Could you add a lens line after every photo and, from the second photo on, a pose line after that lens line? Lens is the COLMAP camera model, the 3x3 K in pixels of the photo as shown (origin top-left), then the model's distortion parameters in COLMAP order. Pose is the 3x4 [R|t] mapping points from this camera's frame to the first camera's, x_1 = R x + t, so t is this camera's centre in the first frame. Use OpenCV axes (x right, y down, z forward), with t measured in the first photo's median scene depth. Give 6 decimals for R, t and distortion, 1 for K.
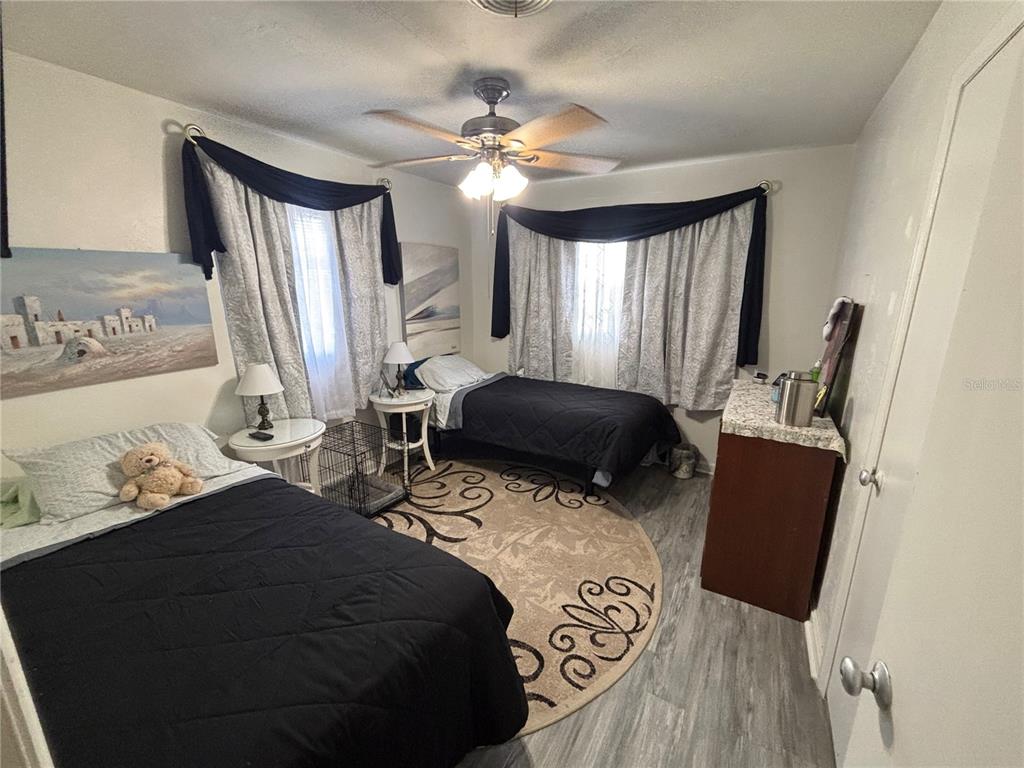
lens RADIAL K [[413.7, 0, 509.7], [0, 413.7, 380.9], [0, 0, 1]] dist [0.003238, -0.000010]
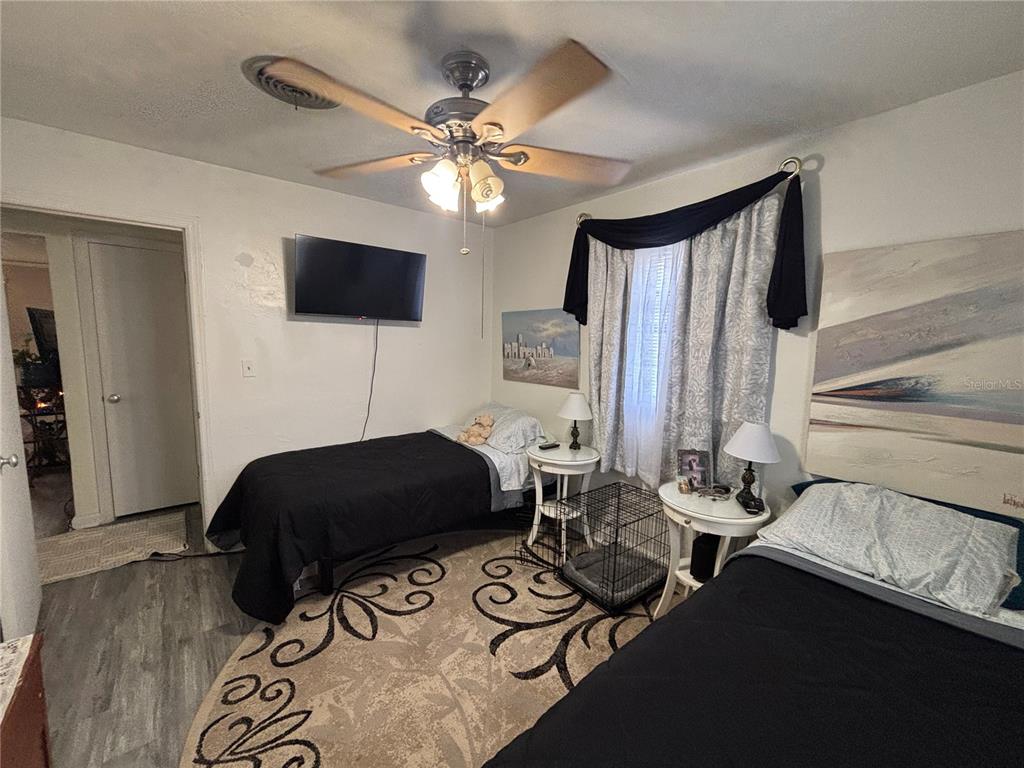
lens RADIAL K [[413.7, 0, 506.9], [0, 413.7, 382.8], [0, 0, 1]] dist [0.003238, -0.000010]
pose [[-0.338285, 0.091414, -0.936593, 0.661476], [-0.240630, 0.953780, 0.180004, -0.273459], [0.909759, 0.286265, -0.300652, 1.356775]]
